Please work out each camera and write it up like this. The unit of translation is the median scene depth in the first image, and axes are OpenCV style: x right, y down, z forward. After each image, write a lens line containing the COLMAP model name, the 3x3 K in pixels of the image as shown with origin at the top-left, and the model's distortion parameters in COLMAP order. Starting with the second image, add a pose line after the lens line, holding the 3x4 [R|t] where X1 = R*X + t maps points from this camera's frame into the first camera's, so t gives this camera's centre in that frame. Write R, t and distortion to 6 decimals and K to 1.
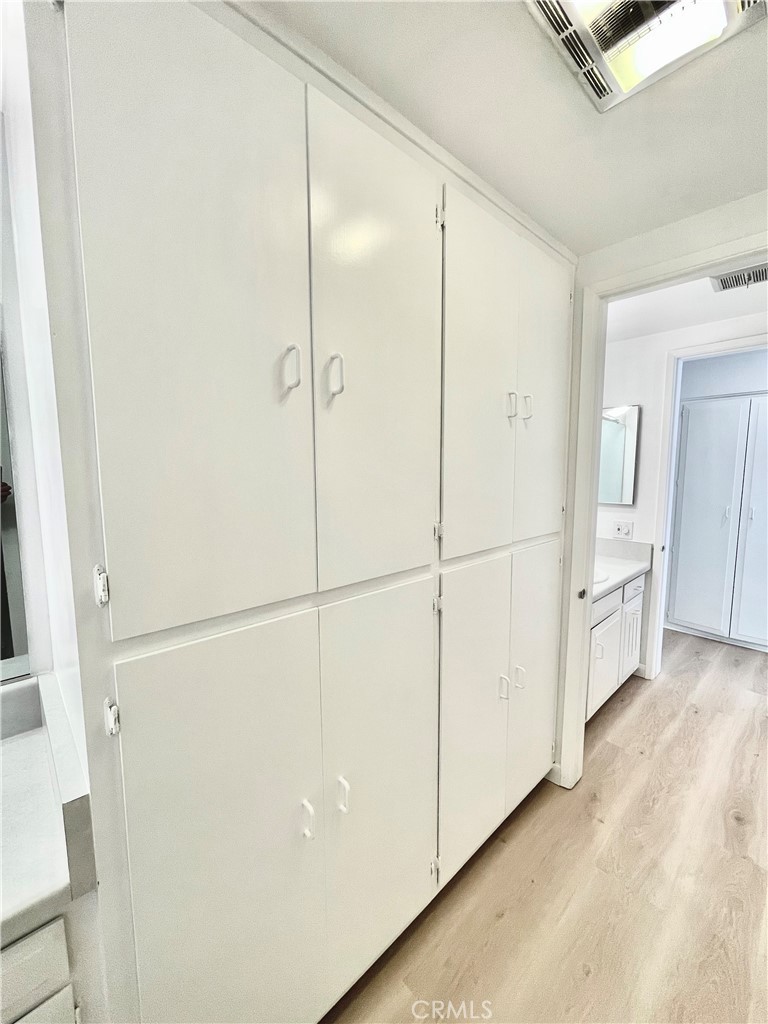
lens RADIAL K [[414.1, 0, 382.0], [0, 414.1, 510.9], [0, 0, 1]] dist [0.001236, 0.000304]
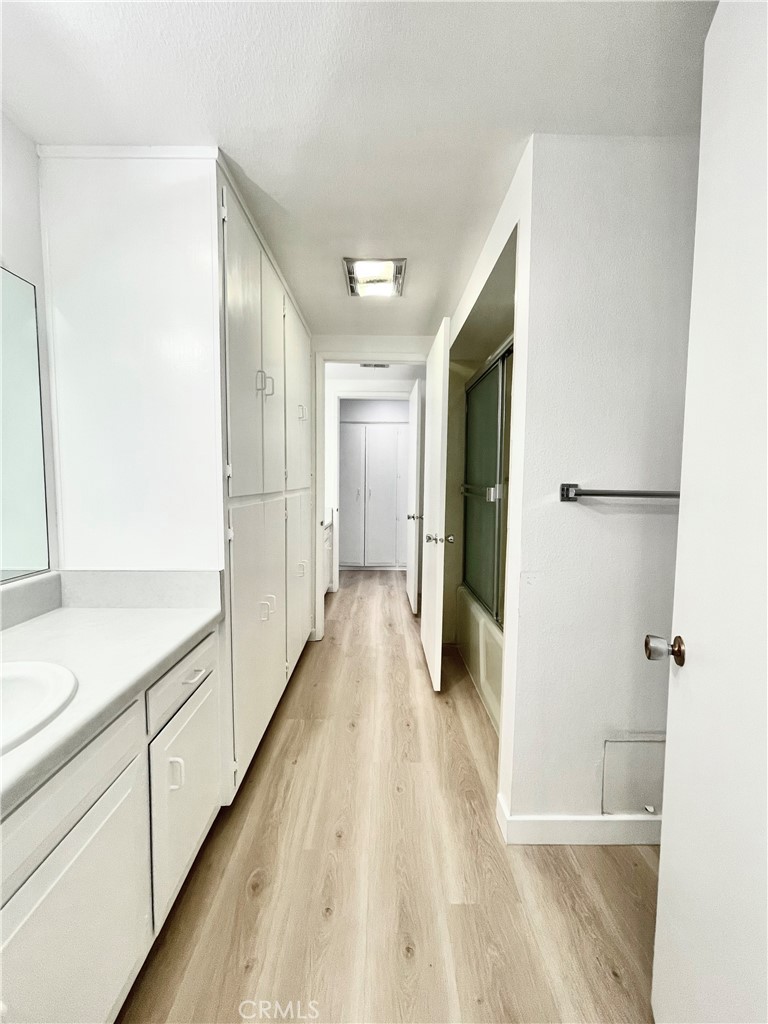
lens RADIAL K [[414.1, 0, 382.0], [0, 414.1, 510.9], [0, 0, 1]] dist [0.001236, 0.000304]
pose [[0.678427, -0.044132, 0.733341, -0.595068], [0.065043, 0.997882, -0.000121, 0.153660], [-0.731783, 0.047781, 0.679860, -0.364920]]
